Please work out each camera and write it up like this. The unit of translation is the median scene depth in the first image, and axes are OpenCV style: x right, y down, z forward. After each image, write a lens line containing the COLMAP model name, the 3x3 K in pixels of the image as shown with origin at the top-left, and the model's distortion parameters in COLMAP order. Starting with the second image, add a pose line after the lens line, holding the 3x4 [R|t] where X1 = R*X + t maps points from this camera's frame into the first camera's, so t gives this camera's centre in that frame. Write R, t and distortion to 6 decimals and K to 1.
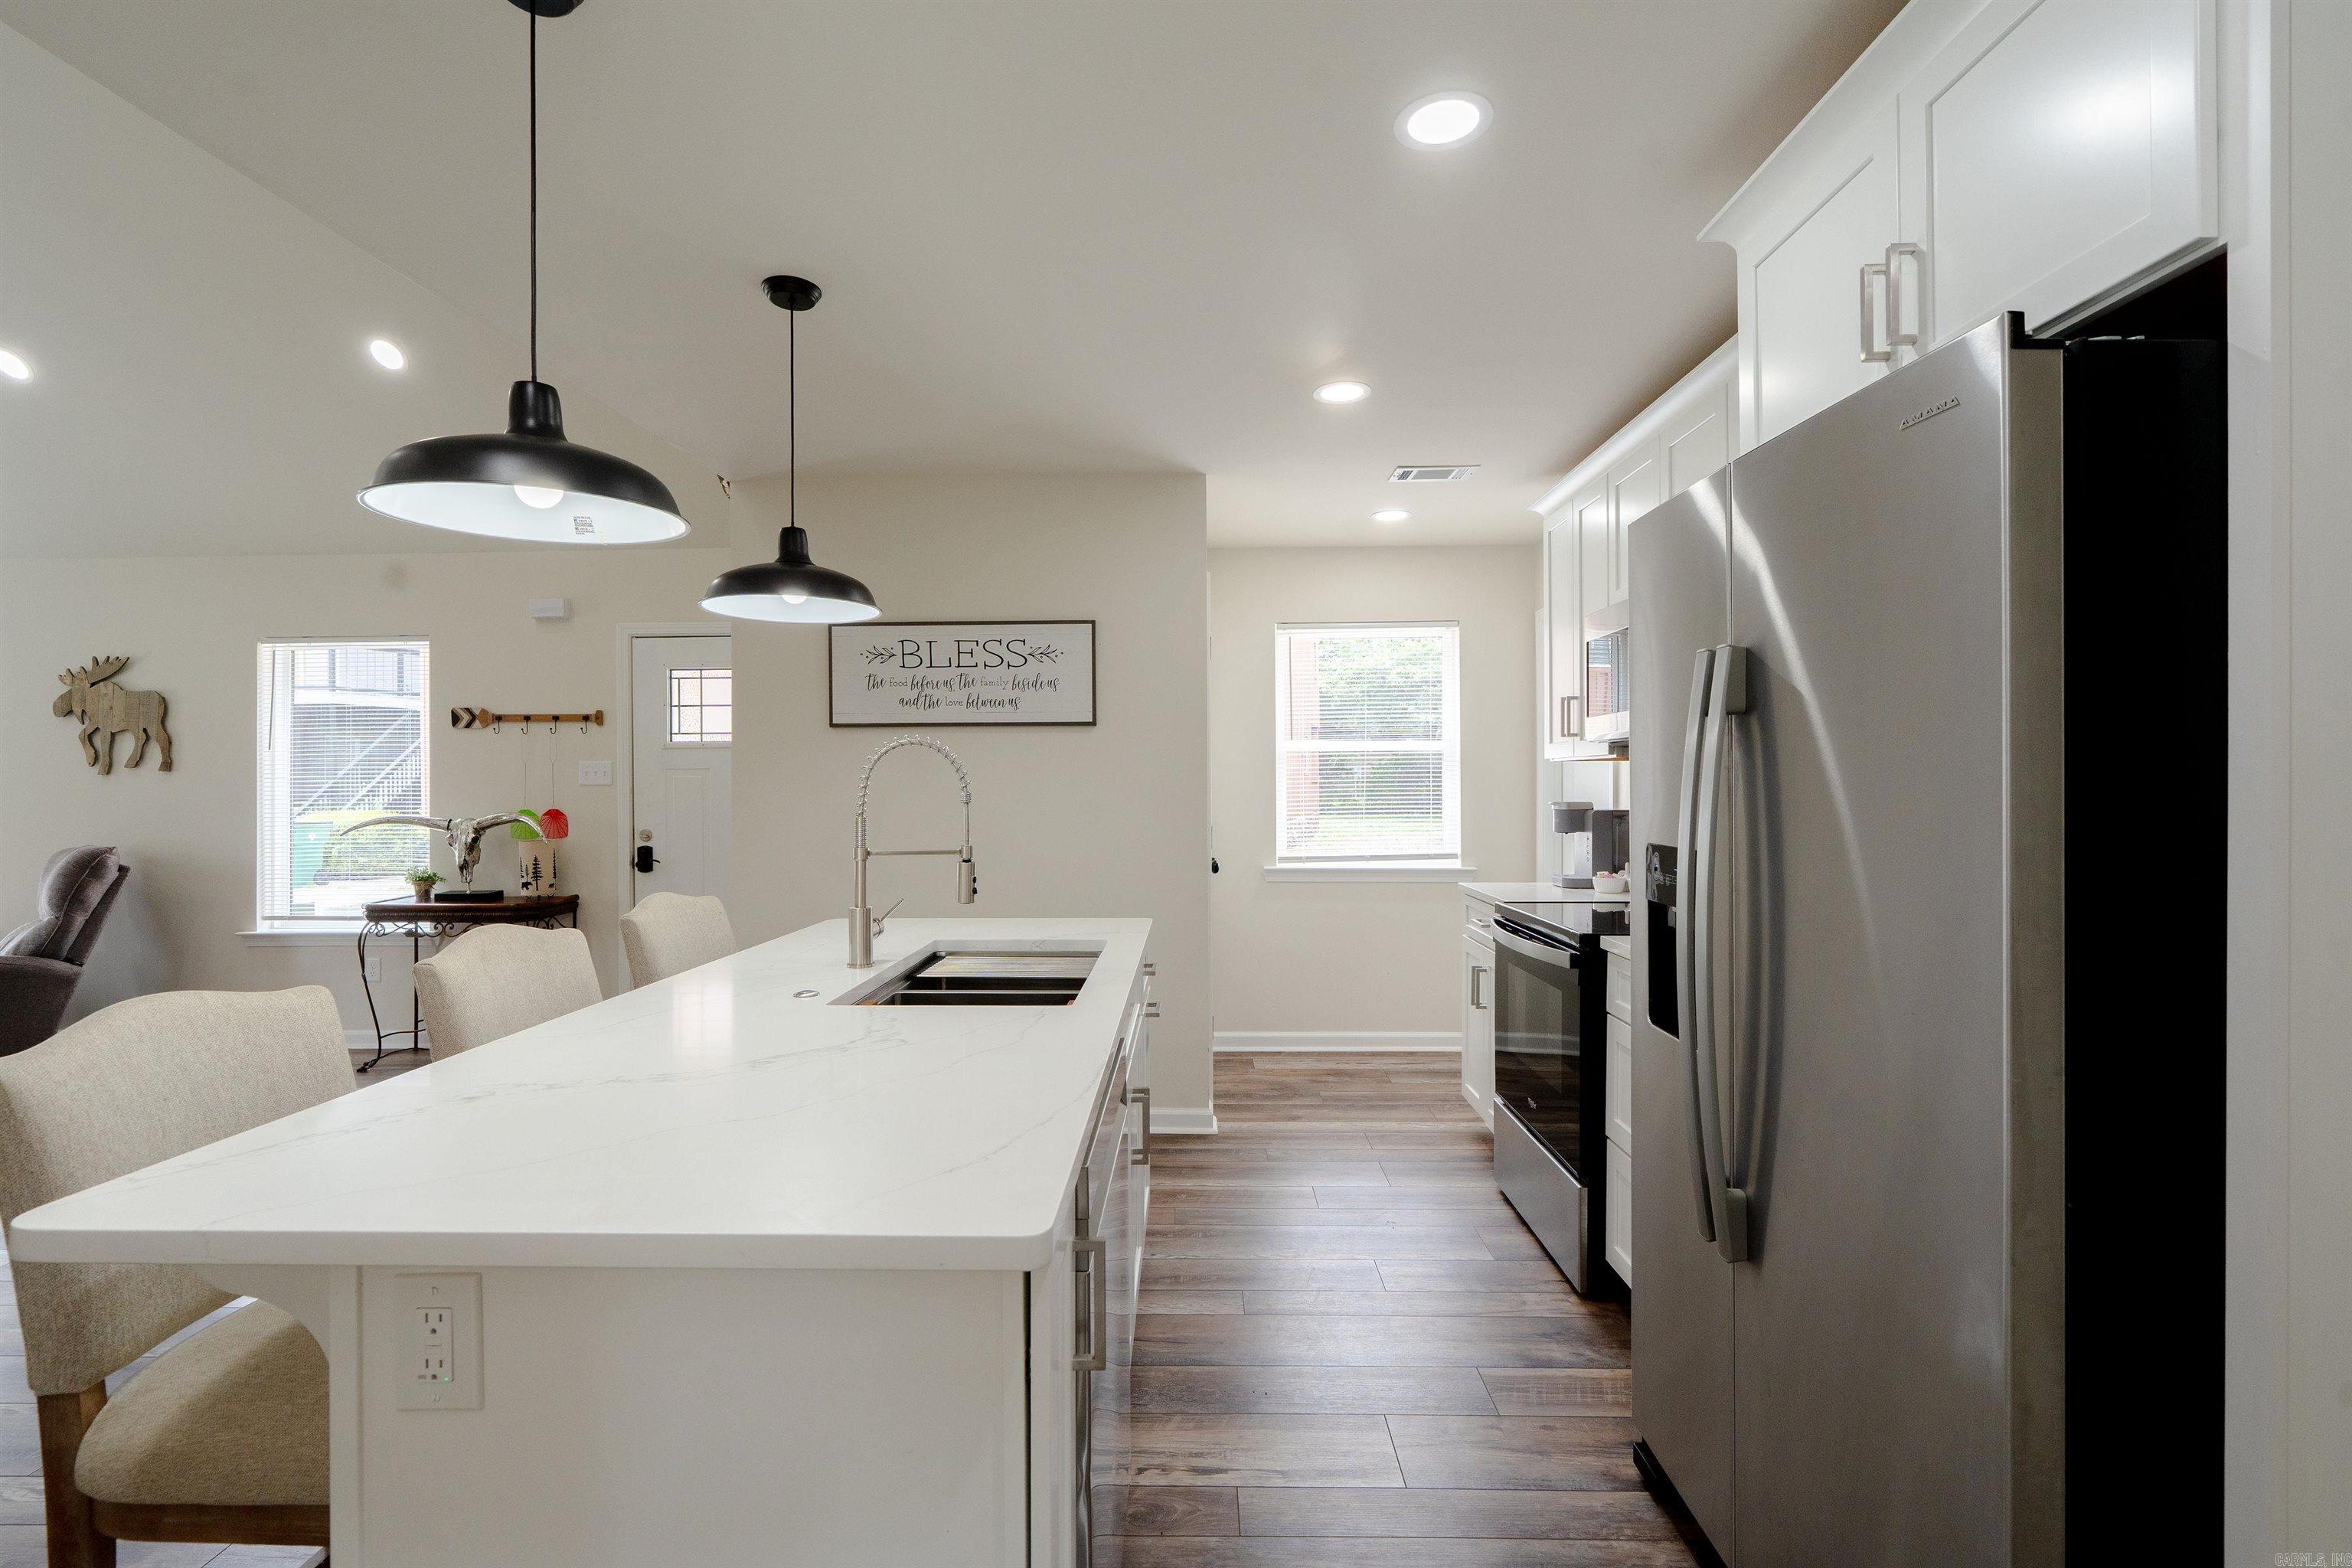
lens RADIAL K [[1049.6, 0, 1171.2], [0, 1049.6, 785.2], [0, 0, 1]] dist [-0.007992, 0.003188]
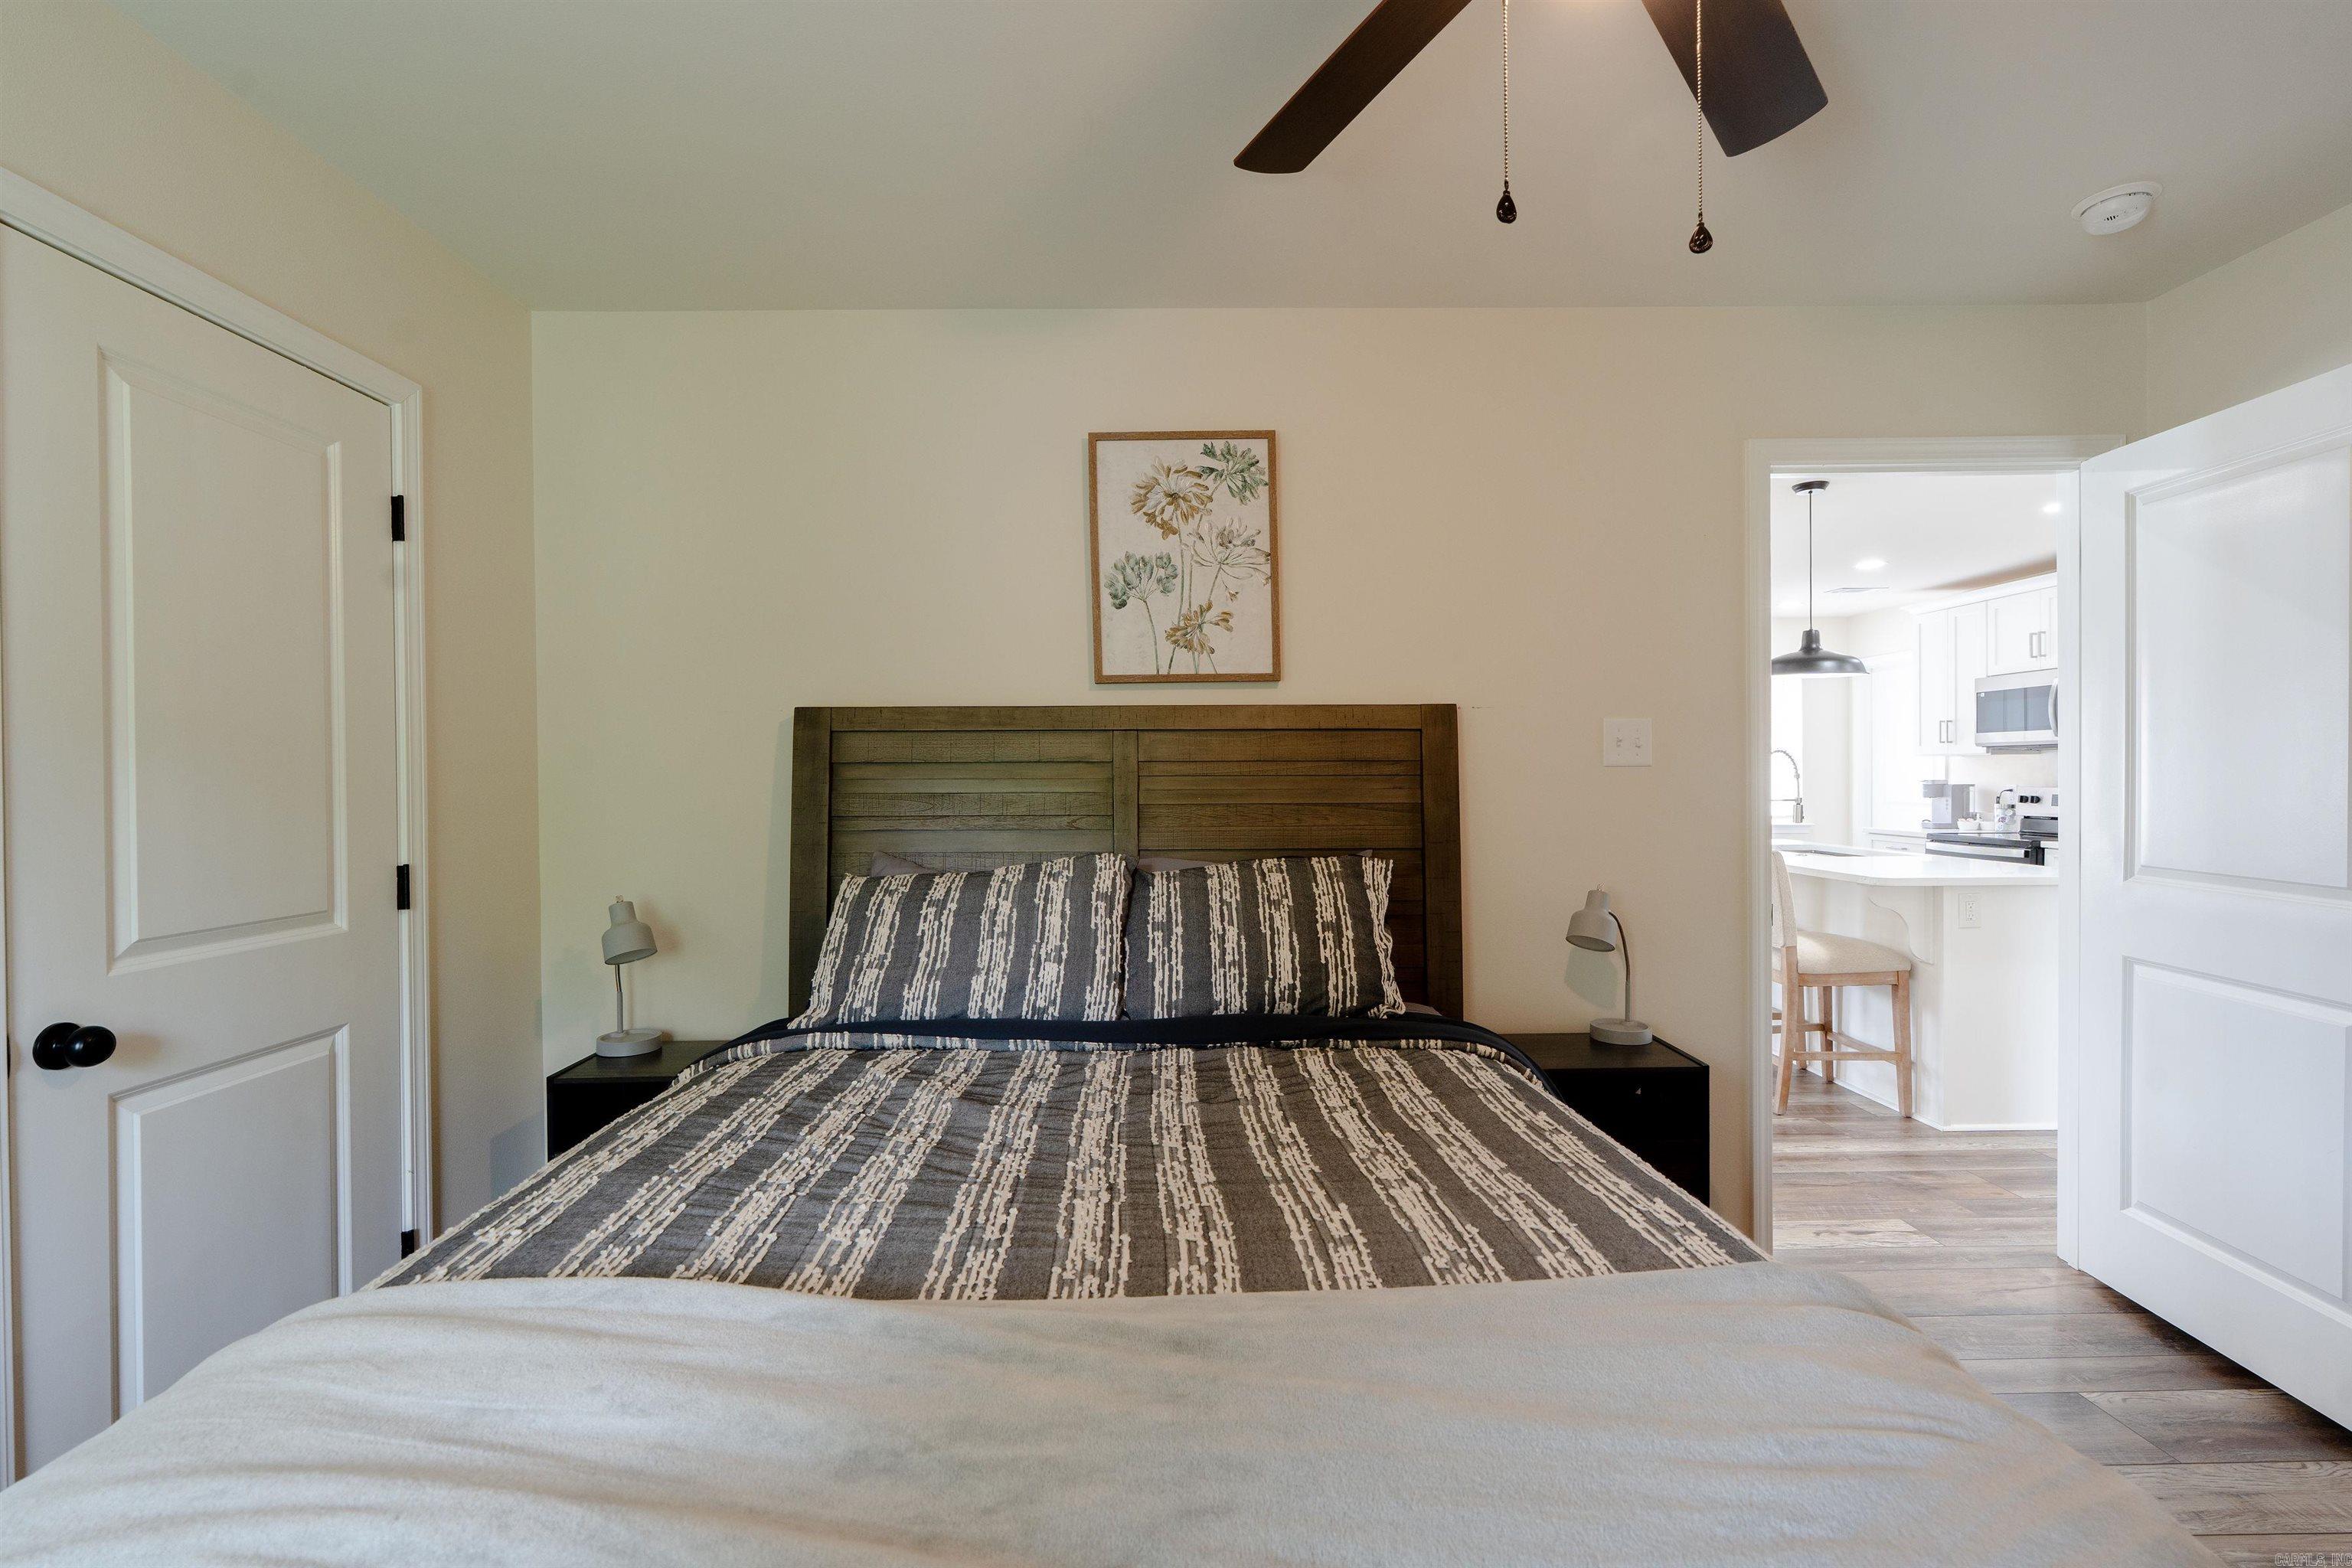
lens RADIAL K [[1049.6, 0, 1184.4], [0, 1049.6, 780.2], [0, 0, 1]] dist [-0.007992, 0.003188]
pose [[0.999219, -0.006111, 0.039027, -0.691617], [0.006129, 0.999981, -0.000331, 0.006378], [-0.039025, 0.000570, 0.999238, -0.511483]]
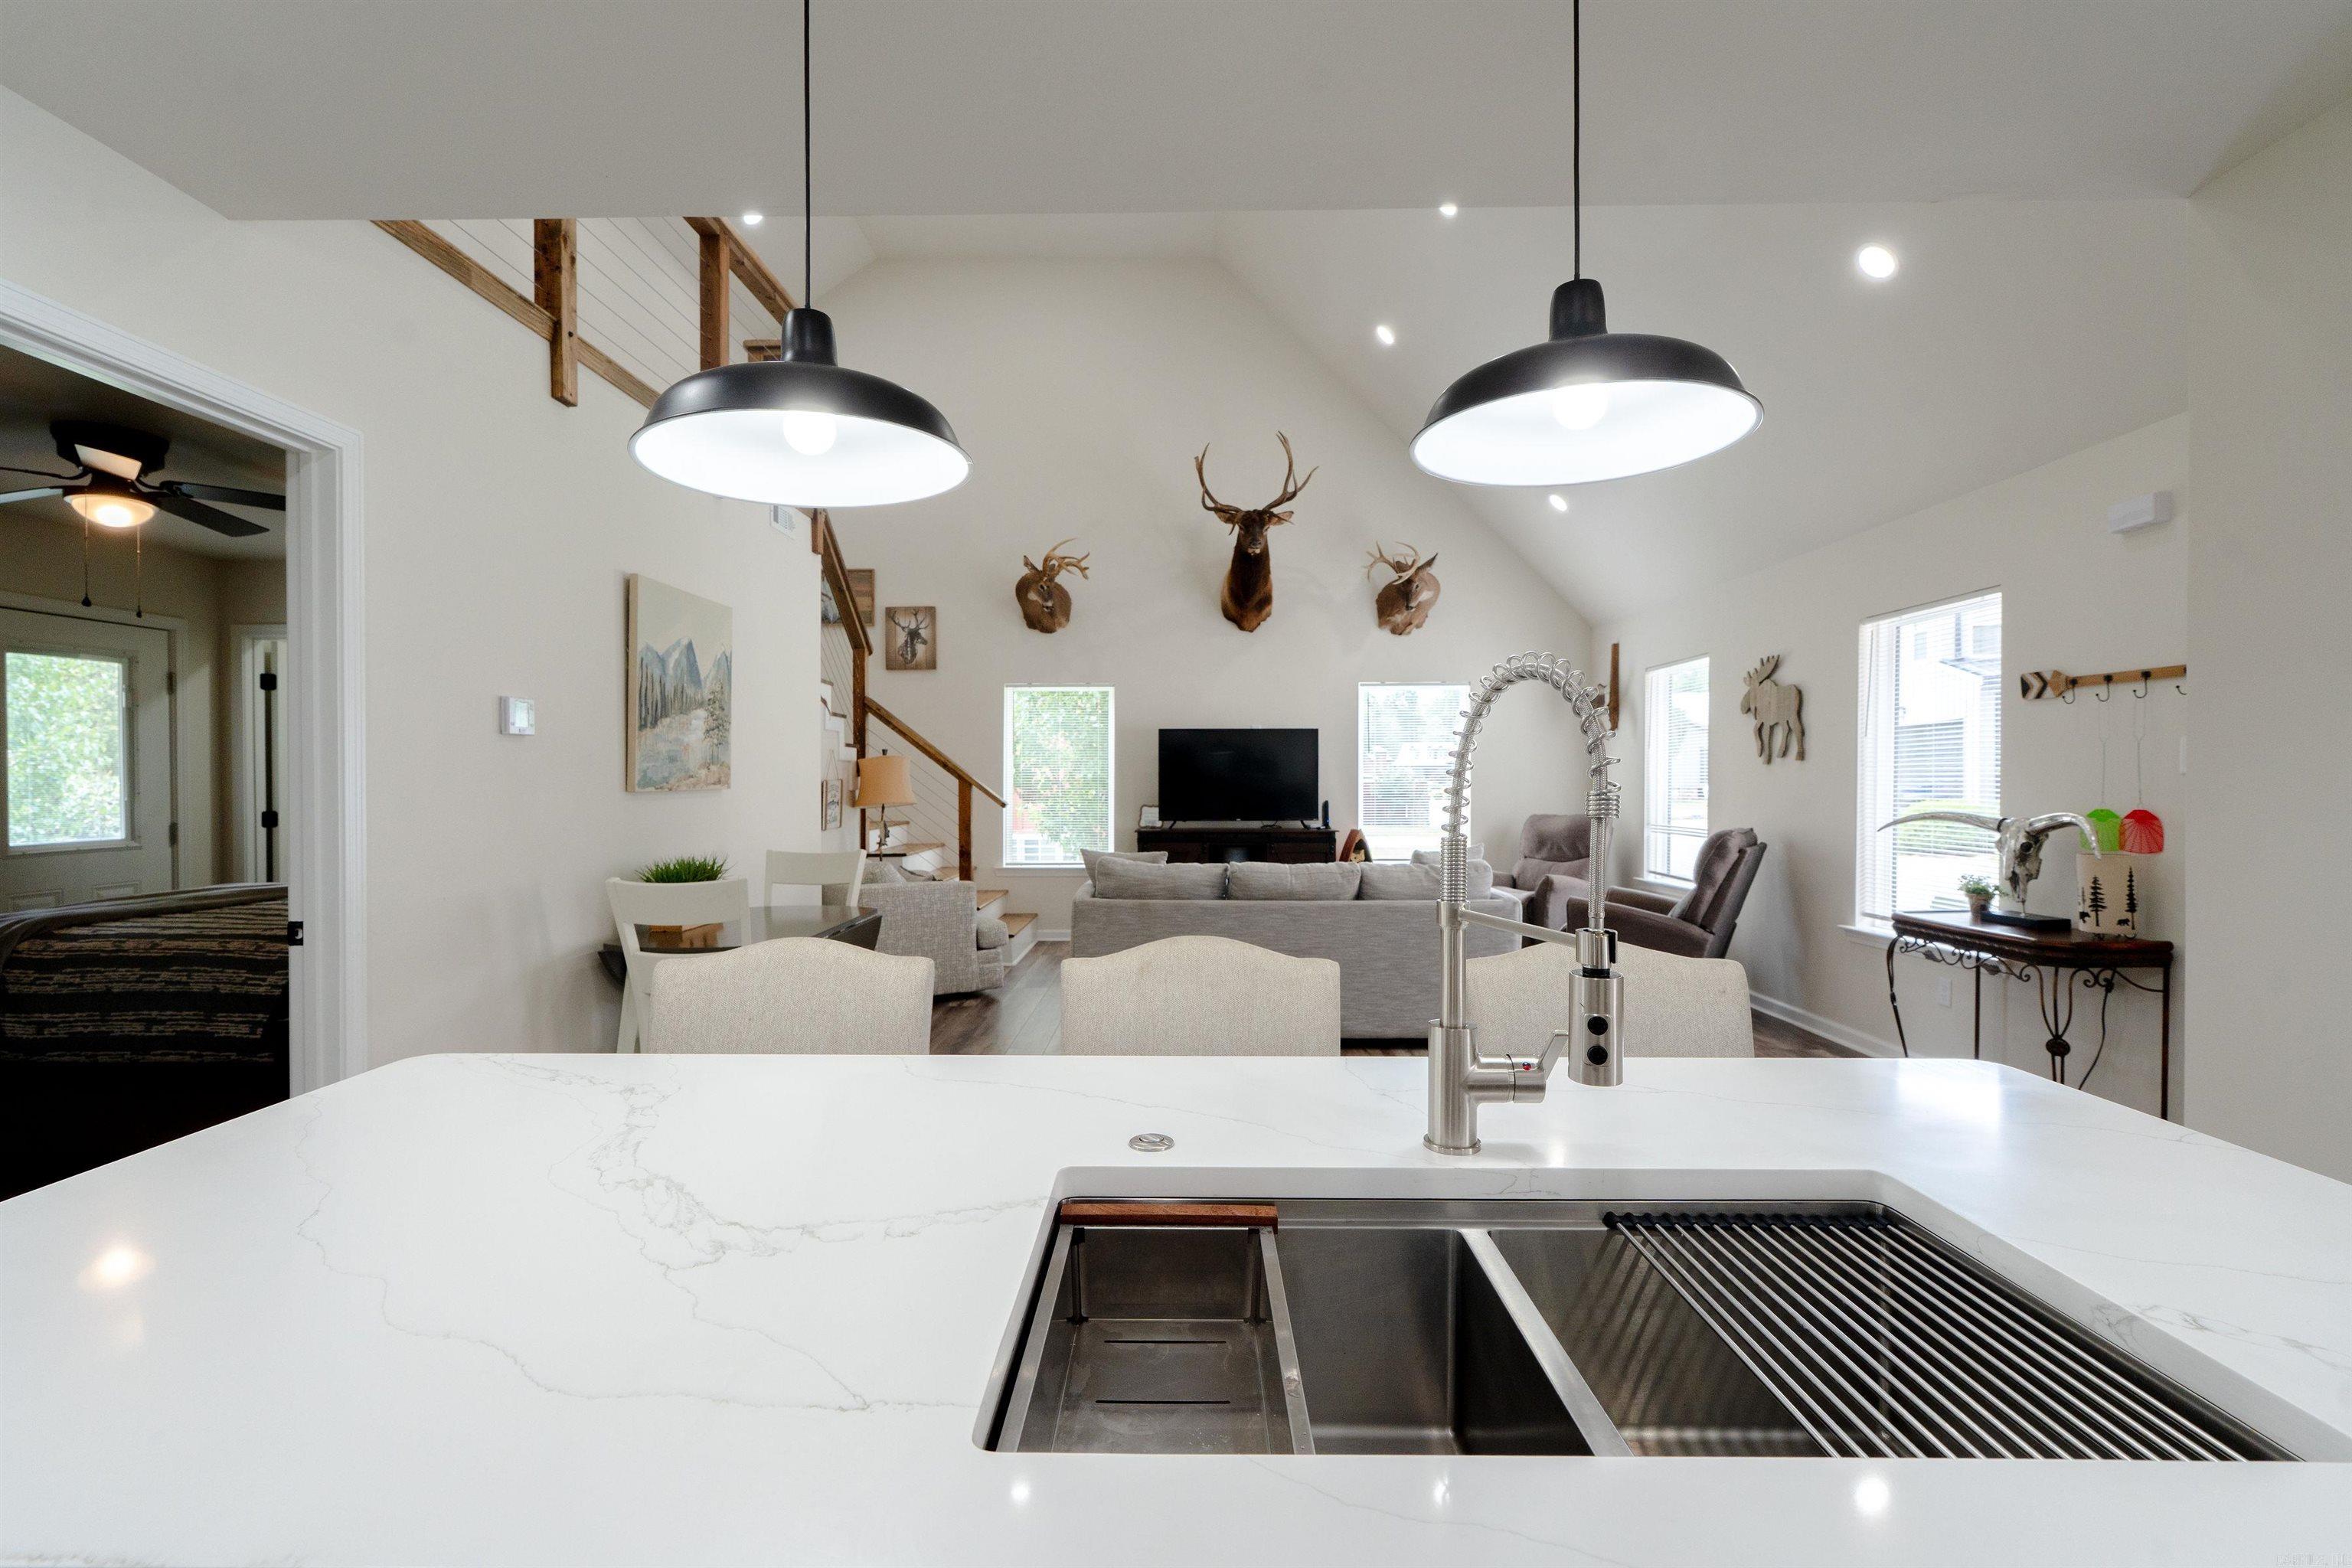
lens RADIAL K [[1049.6, 0, 1173.1], [0, 1049.6, 781.2], [0, 0, 1]] dist [-0.007992, 0.003188]
pose [[0.008973, 0.007373, -0.999933, 0.078898], [-0.000775, 0.999973, 0.007366, 0.000001], [0.999959, 0.000709, 0.008979, 0.369231]]
